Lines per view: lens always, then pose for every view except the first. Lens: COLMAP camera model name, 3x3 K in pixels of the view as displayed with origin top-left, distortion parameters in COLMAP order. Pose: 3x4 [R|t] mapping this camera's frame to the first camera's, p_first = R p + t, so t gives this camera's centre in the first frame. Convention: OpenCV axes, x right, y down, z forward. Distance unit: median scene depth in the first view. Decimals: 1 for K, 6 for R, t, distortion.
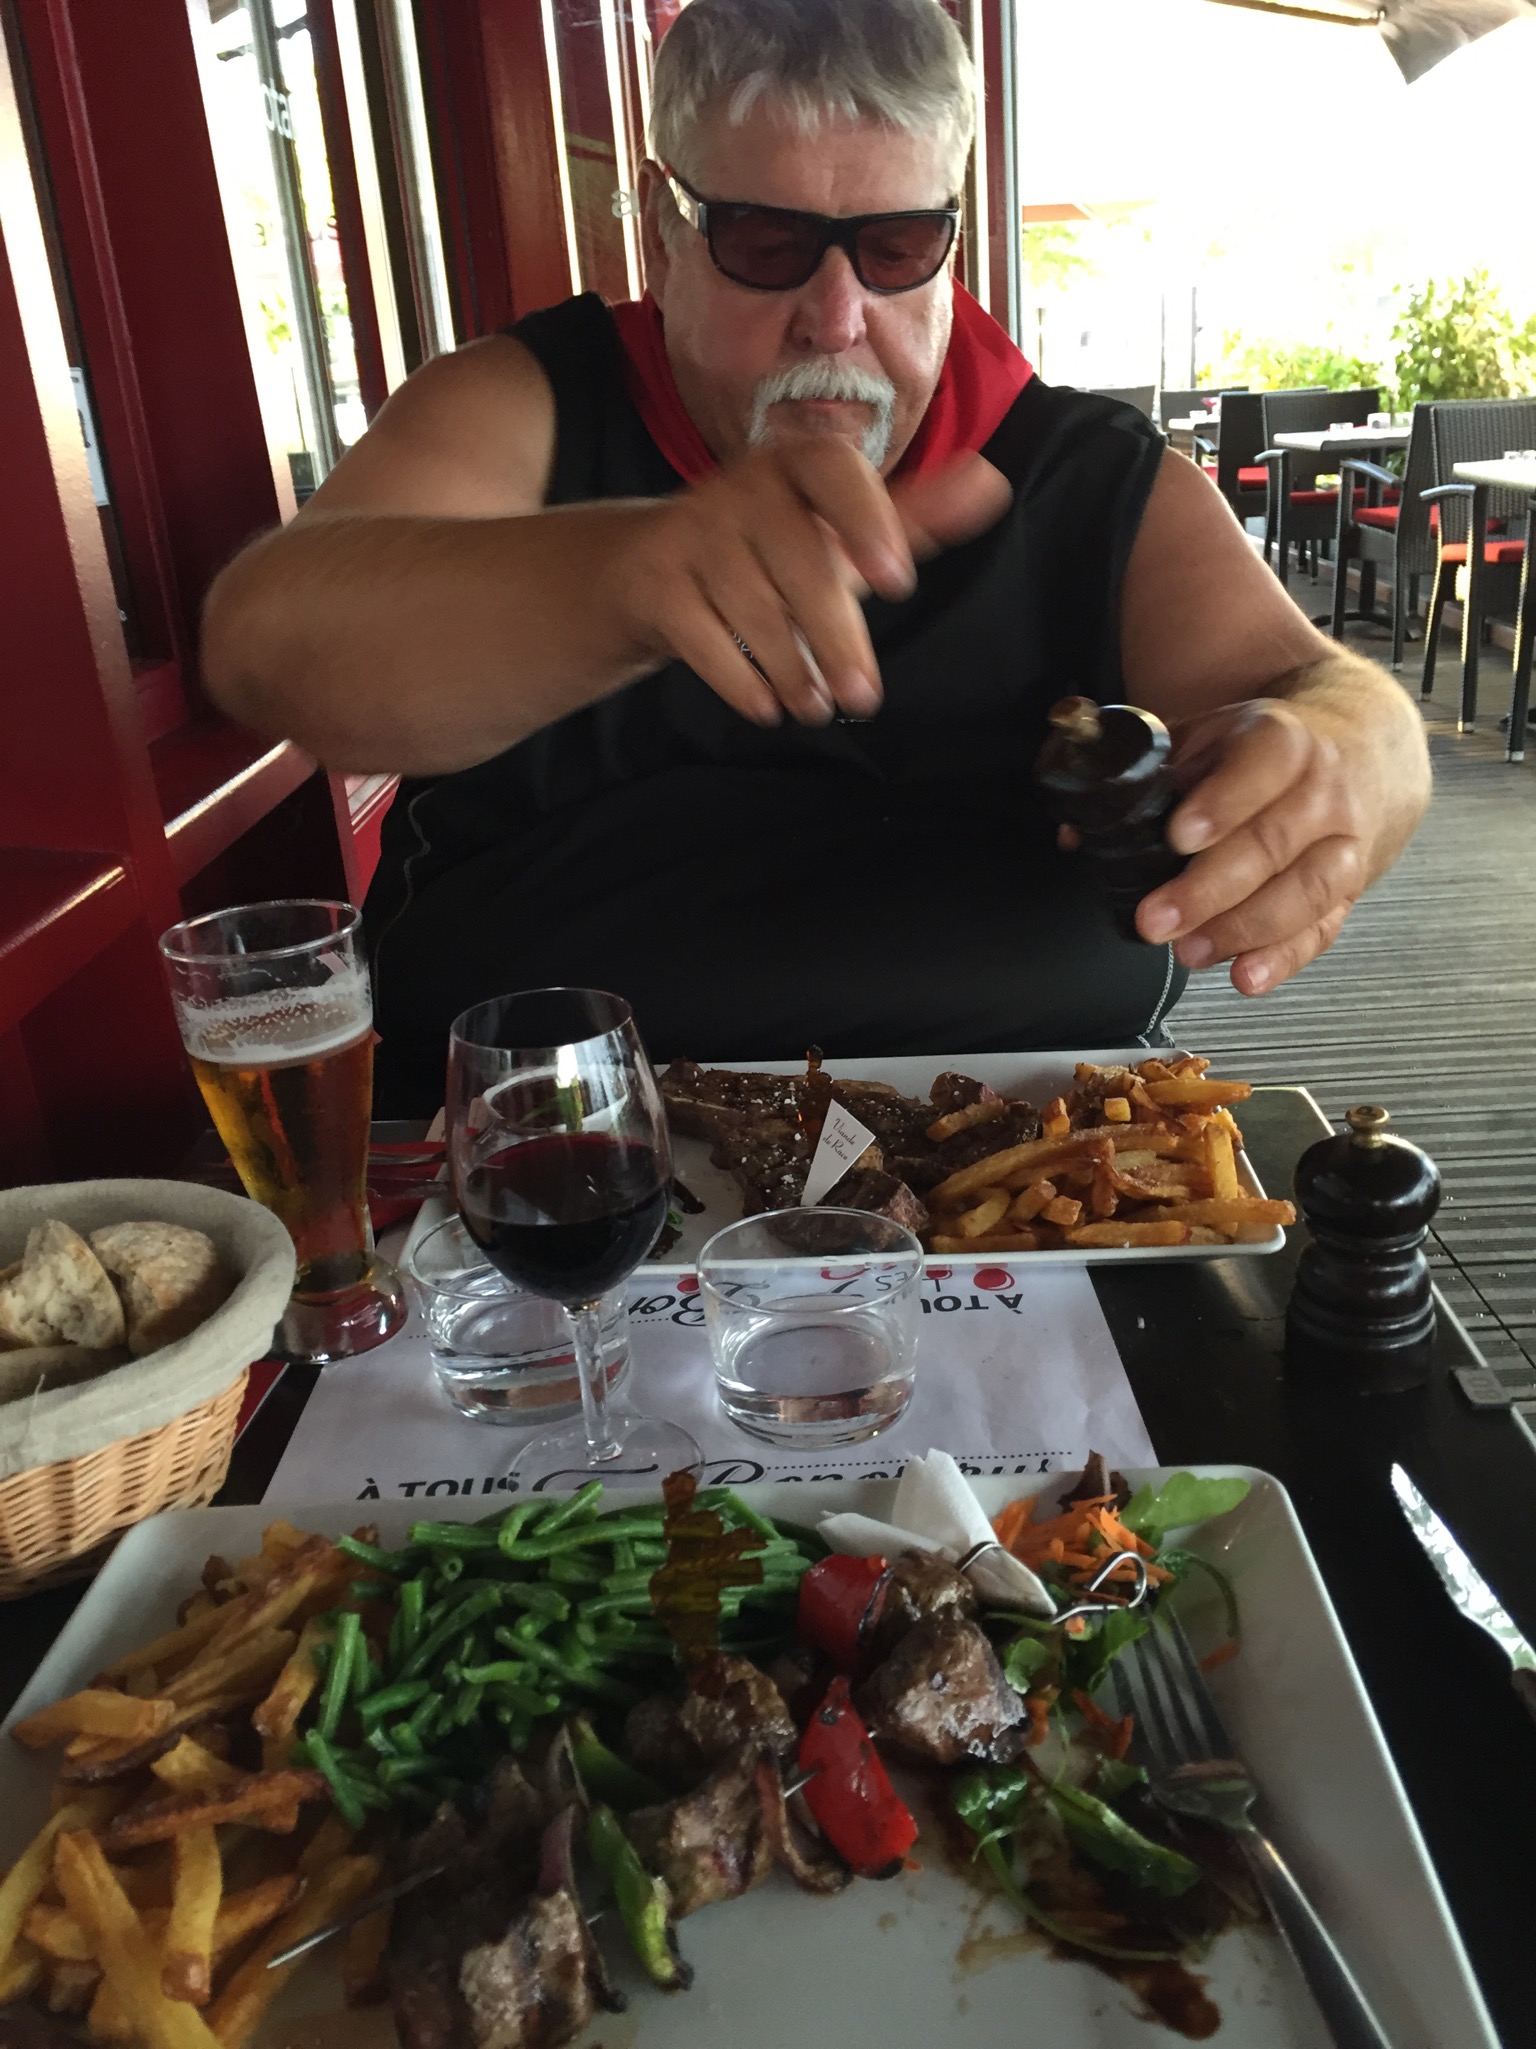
lens RADIAL K [[1738.0, 0, 772.1], [0, 1738.0, 1089.6], [0, 0, 1]] dist [0.110126, -0.153577]
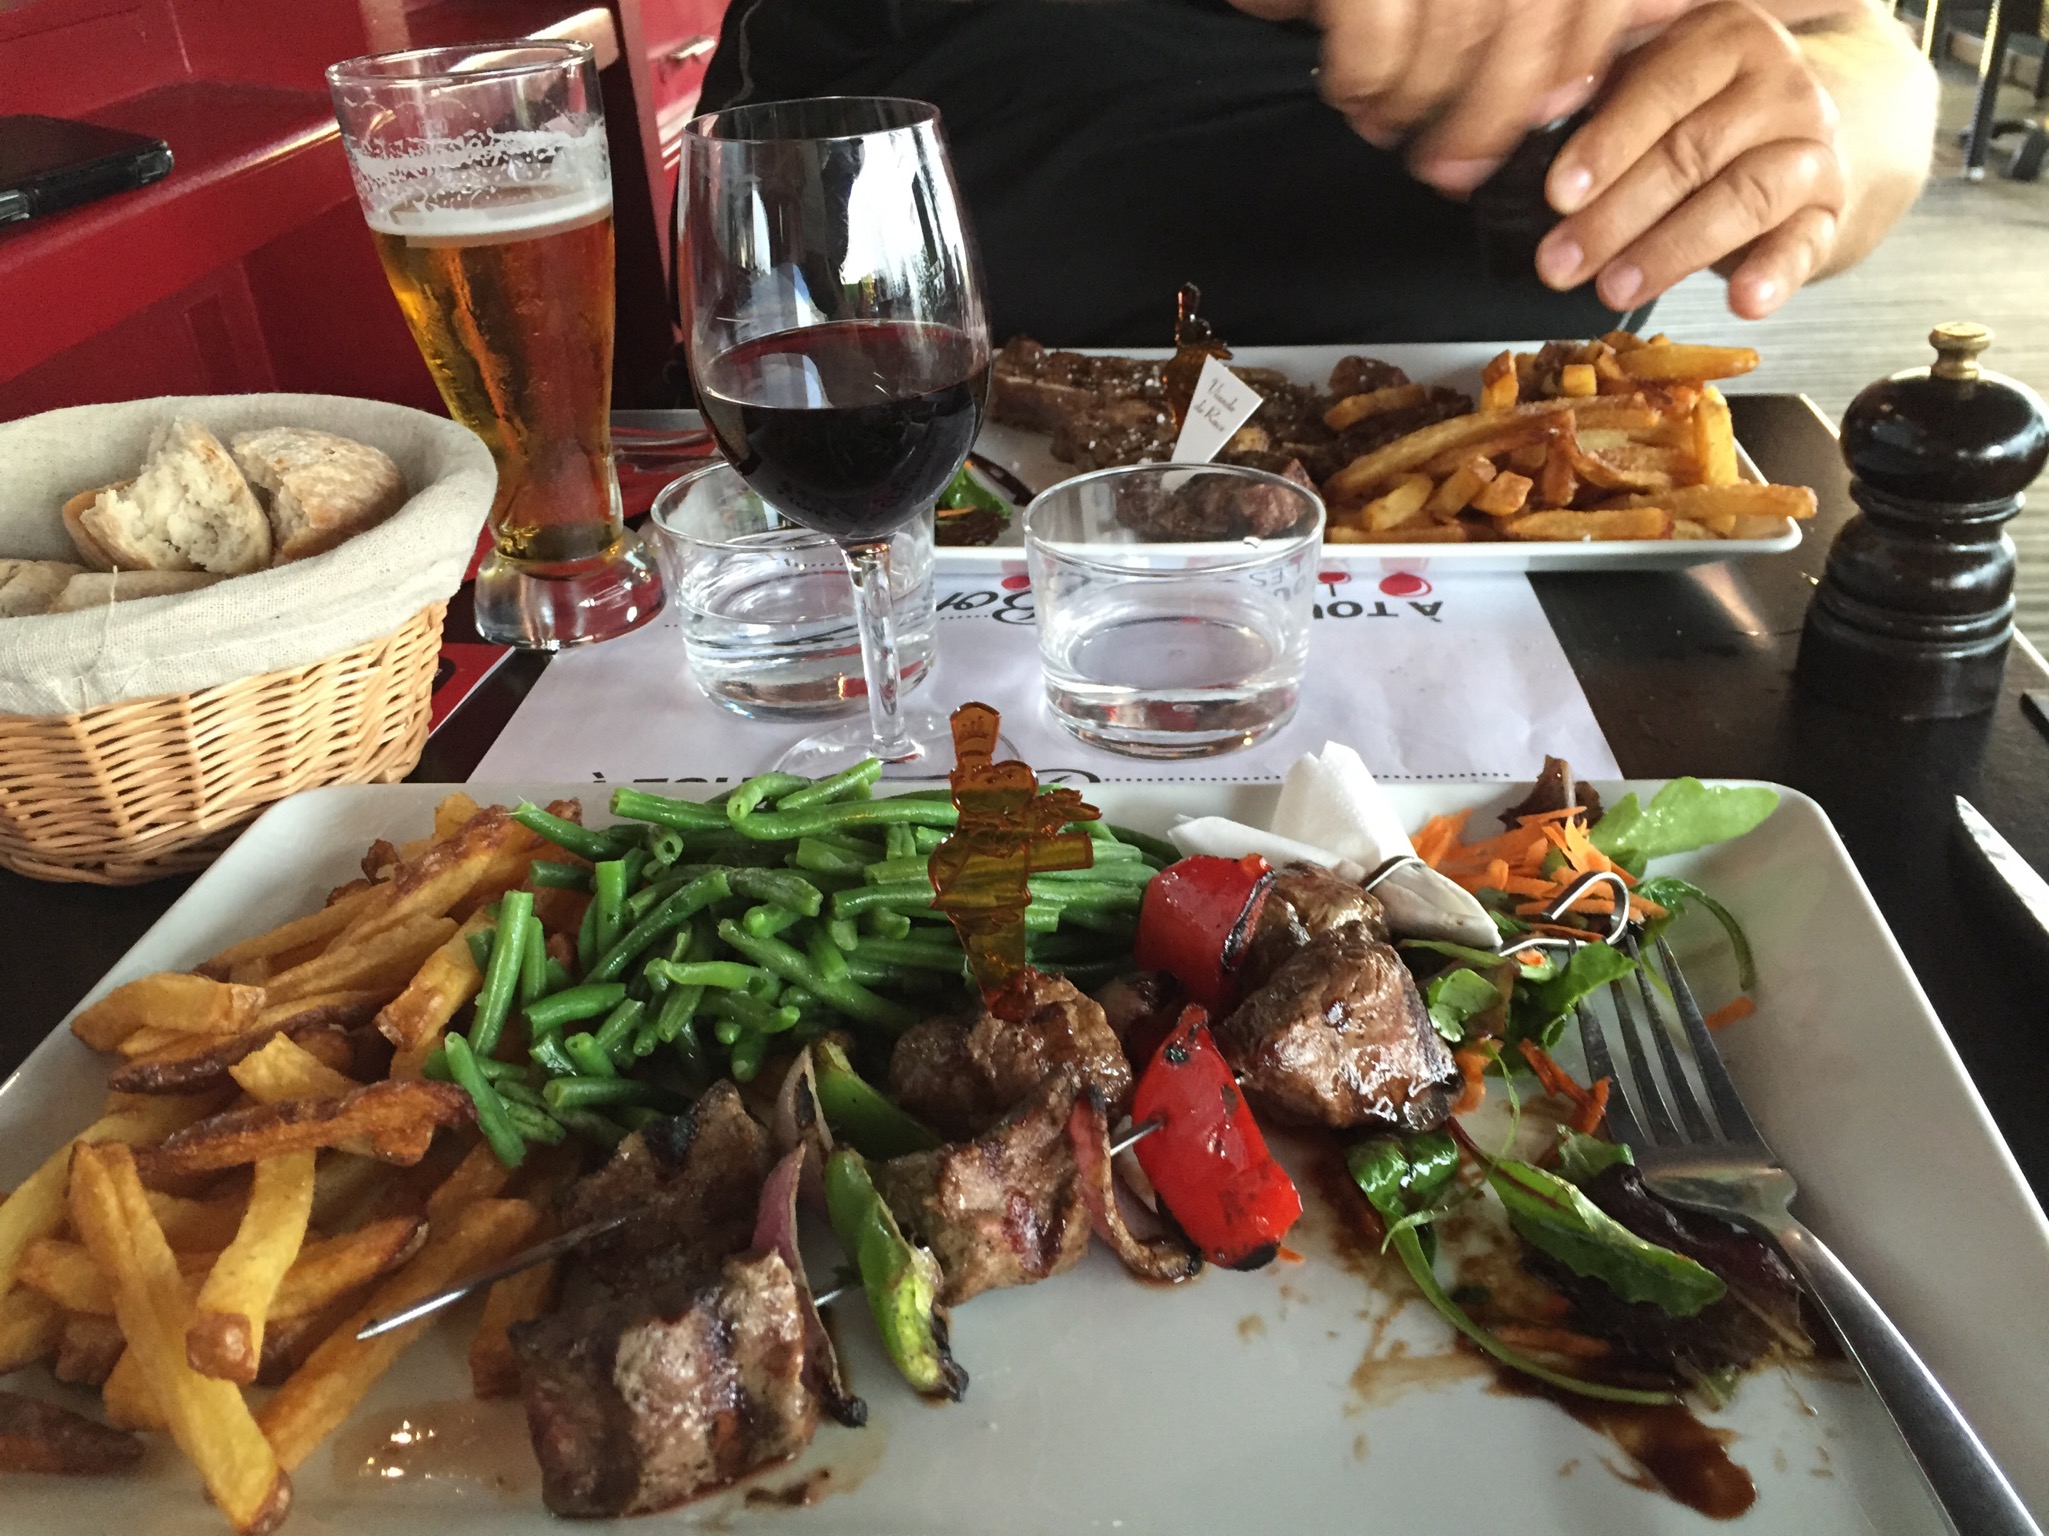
lens RADIAL K [[1738.0, 0, 1023.1], [0, 1738.0, 857.3], [0, 0, 1]] dist [0.110126, -0.153577]
pose [[0.997762, 0.041769, -0.052206, 0.003392], [-0.032012, 0.983970, 0.175436, 0.149161], [0.058697, -0.173372, 0.983106, 0.304440]]
